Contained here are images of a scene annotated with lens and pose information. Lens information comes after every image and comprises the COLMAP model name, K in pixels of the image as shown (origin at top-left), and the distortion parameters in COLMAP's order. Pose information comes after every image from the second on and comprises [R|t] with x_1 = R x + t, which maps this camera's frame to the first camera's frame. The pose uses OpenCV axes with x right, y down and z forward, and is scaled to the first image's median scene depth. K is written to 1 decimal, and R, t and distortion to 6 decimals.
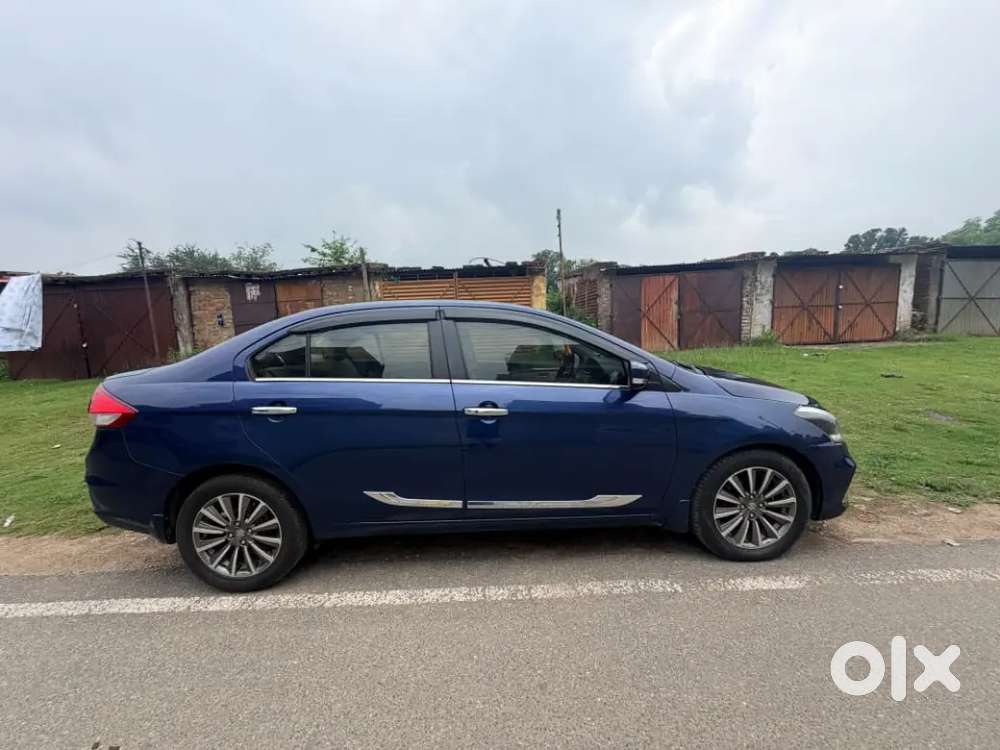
lens RADIAL K [[396.4, 0, 499.0], [0, 396.4, 377.2], [0, 0, 1]] dist [-0.000905, 0.000034]
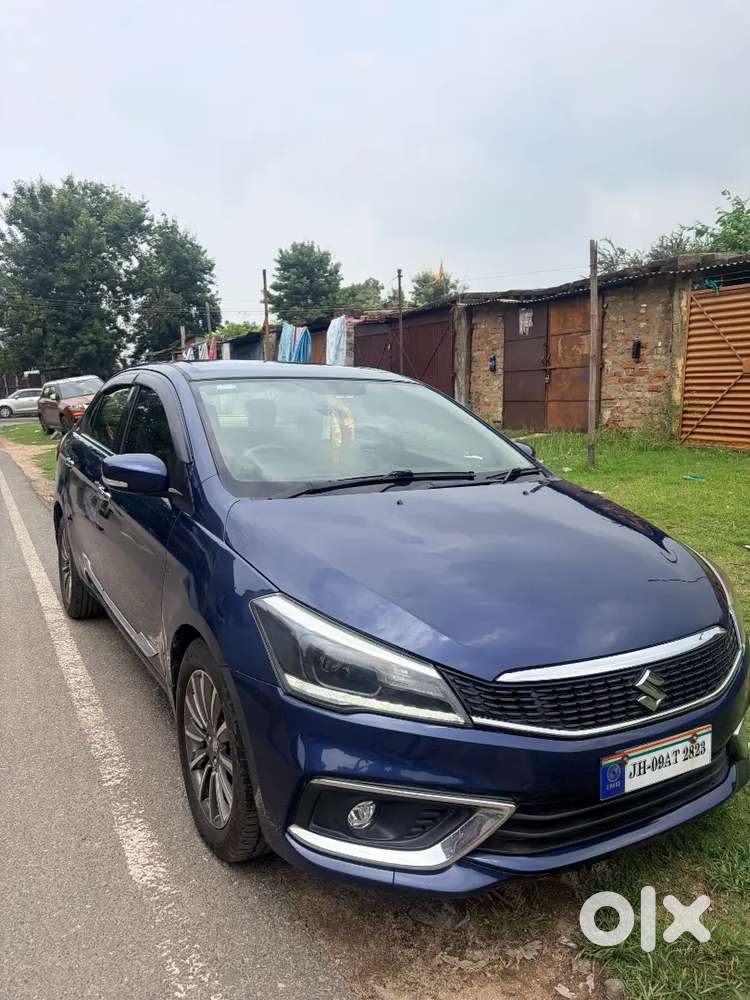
lens RADIAL K [[755.9, 0, 365.6], [0, 755.9, 504.4], [0, 0, 1]] dist [0.017161, 0.006558]
pose [[0.464390, 0.168008, -0.869549, 1.481521], [-0.120895, 0.984676, 0.125688, -0.148927], [0.877341, 0.046756, 0.477585, 0.619331]]
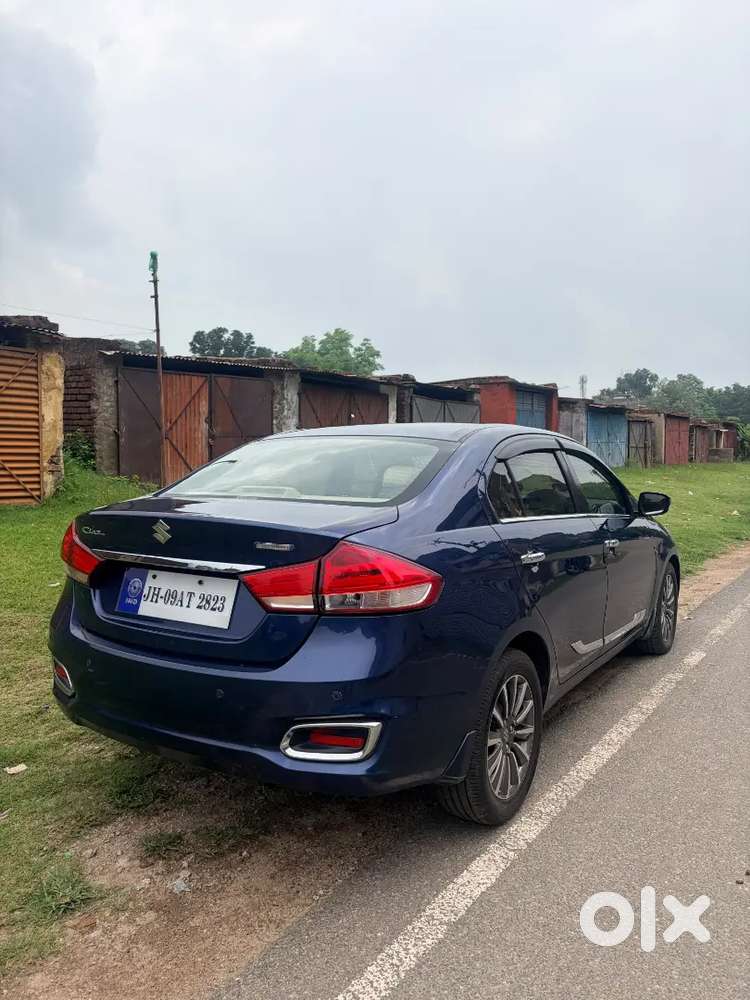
lens RADIAL K [[755.2, 0, 375.0], [0, 755.2, 500.0], [0, 0, 1]] dist [0.039025, -0.042360]
pose [[0.561634, -0.014102, 0.827266, -1.736270], [0.067951, 0.997263, -0.029133, -0.007575], [-0.824591, 0.072576, 0.561055, 0.350391]]
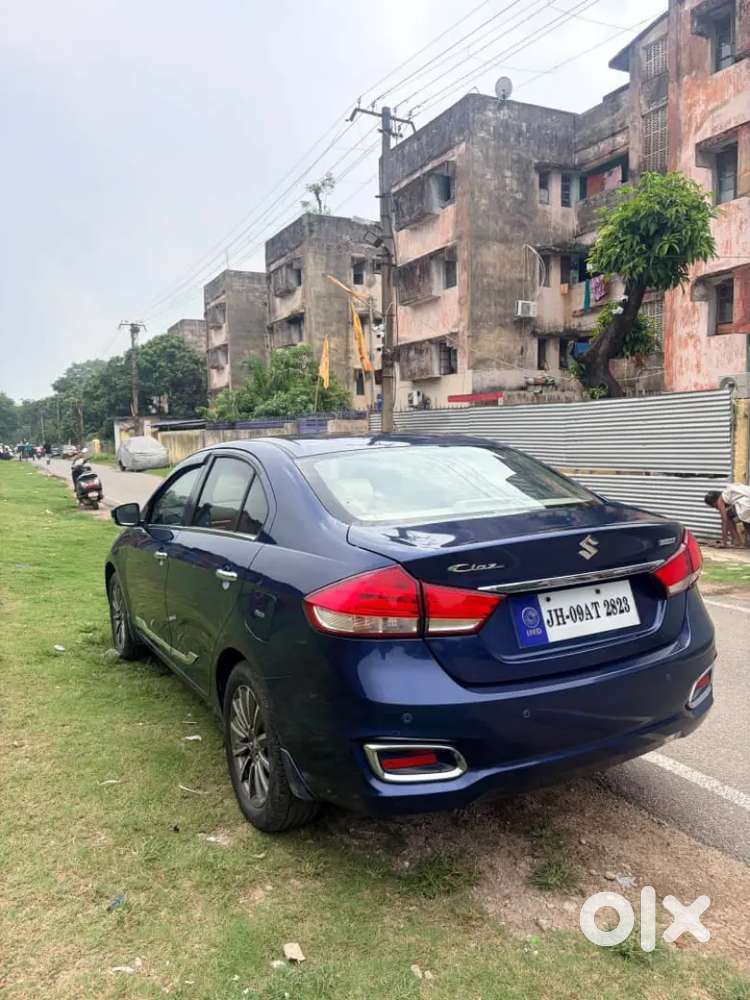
lens RADIAL K [[755.2, 0, 375.0], [0, 755.2, 500.0], [0, 0, 1]] dist [0.039025, -0.042360]
pose [[-0.451389, -0.021923, 0.892058, -1.829651], [0.142641, 0.985070, 0.096386, -0.227457], [-0.880853, 0.170752, -0.441522, 1.943247]]
